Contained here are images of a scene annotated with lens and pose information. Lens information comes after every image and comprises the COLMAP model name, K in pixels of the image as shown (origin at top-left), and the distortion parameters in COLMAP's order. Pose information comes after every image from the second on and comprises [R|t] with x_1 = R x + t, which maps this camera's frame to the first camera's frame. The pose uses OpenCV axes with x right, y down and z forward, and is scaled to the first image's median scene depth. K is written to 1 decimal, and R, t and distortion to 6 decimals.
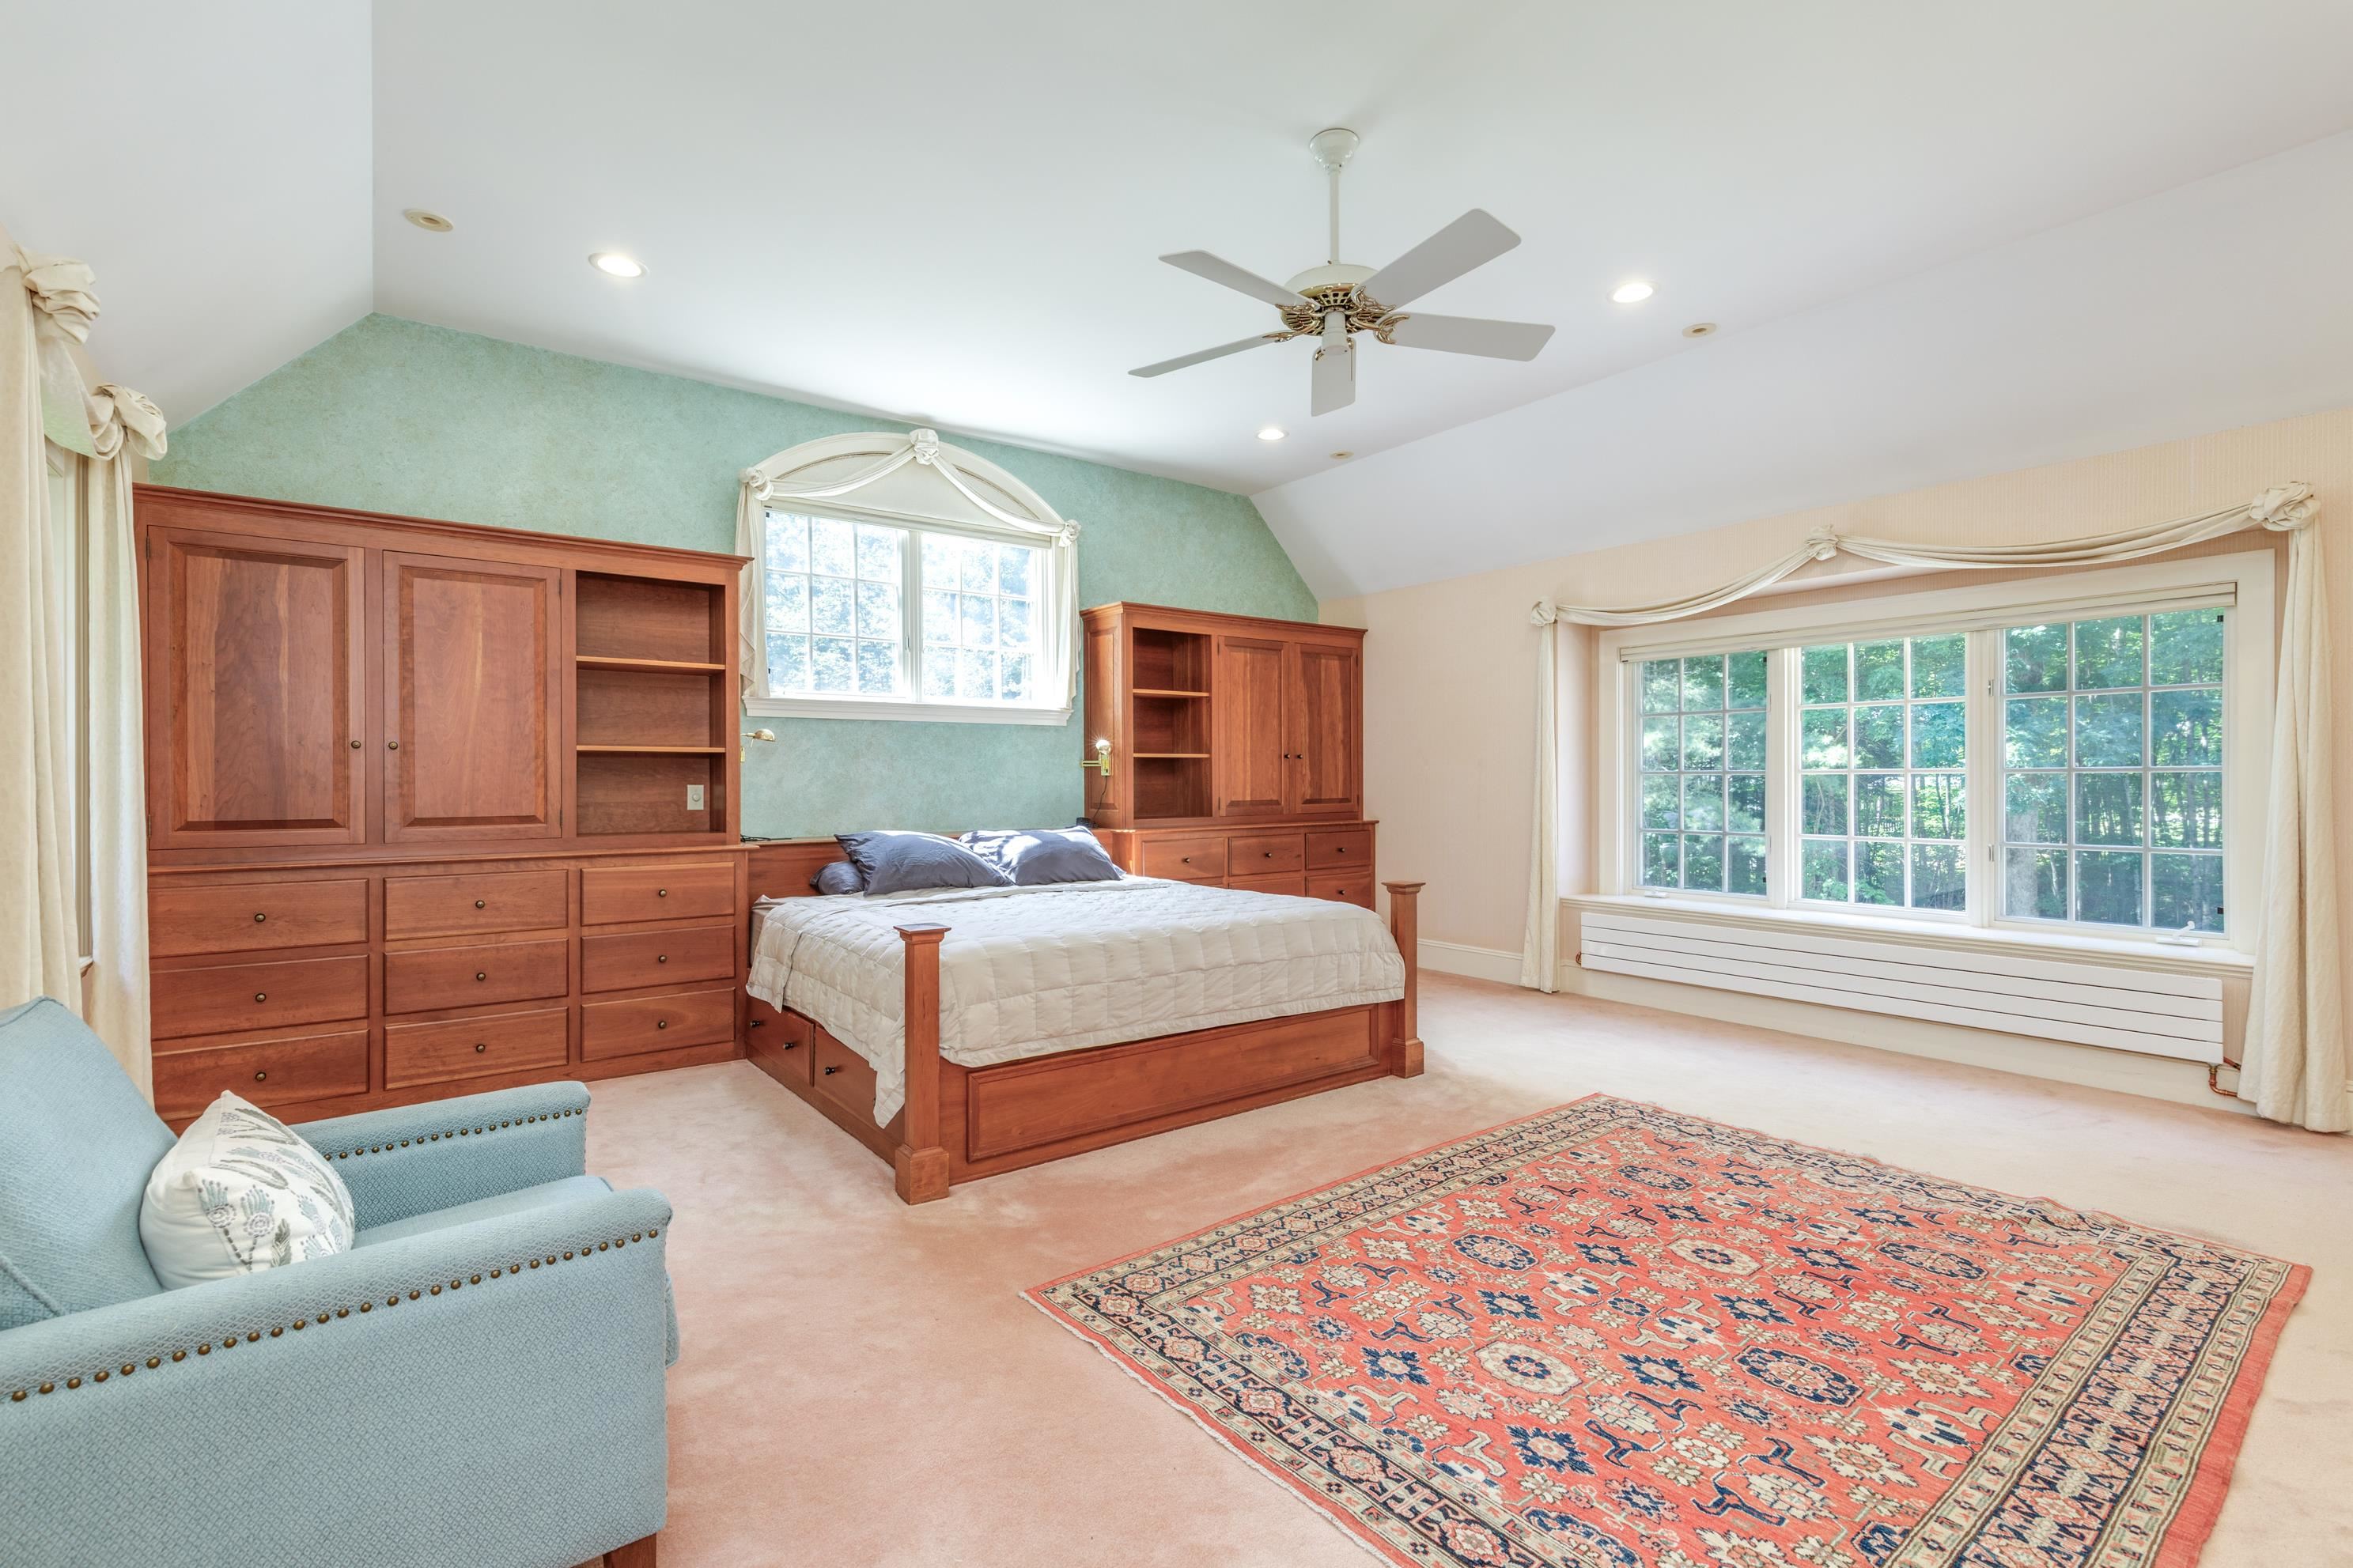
lens RADIAL K [[1073.8, 0, 1177.9], [0, 1073.8, 780.7], [0, 0, 1]] dist [0.003798, -0.000964]
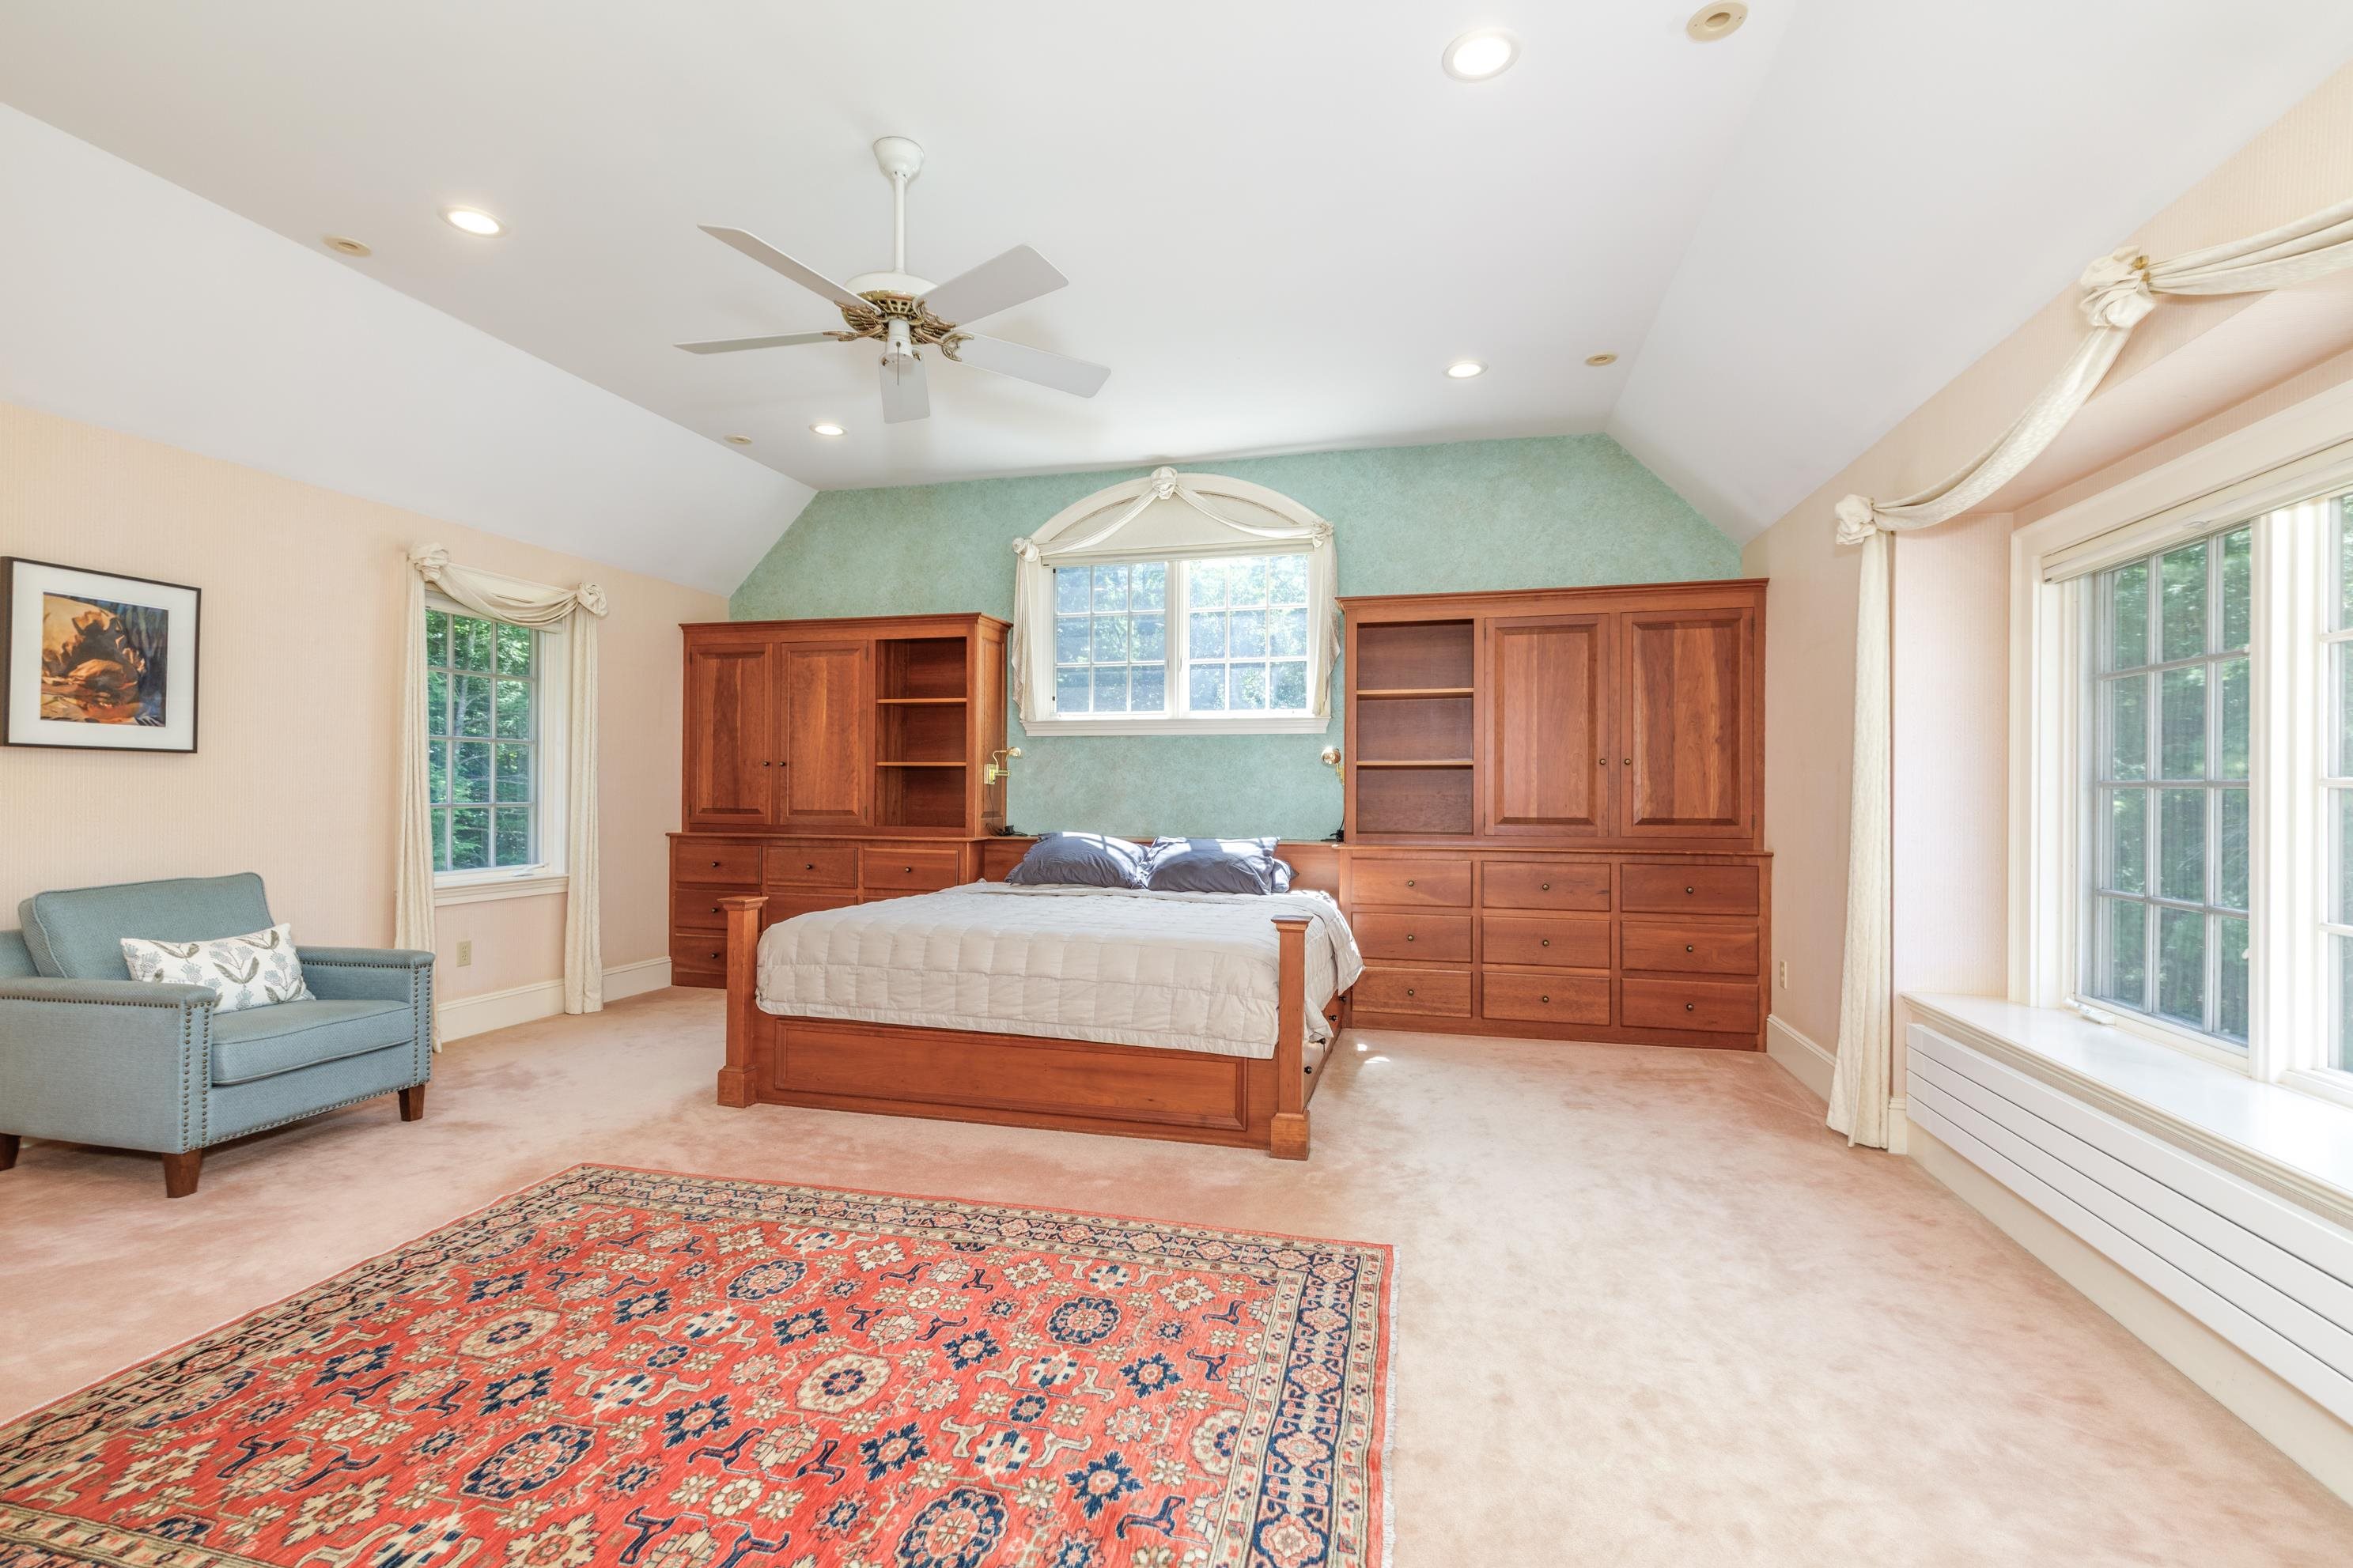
lens RADIAL K [[1073.8, 0, 1176.6], [0, 1073.8, 779.8], [0, 0, 1]] dist [0.003798, -0.000964]
pose [[0.612352, -0.000867, -0.790585, 0.901980], [-0.008051, 0.999941, -0.007332, -0.002626], [0.790545, 0.010855, 0.612308, 0.491345]]
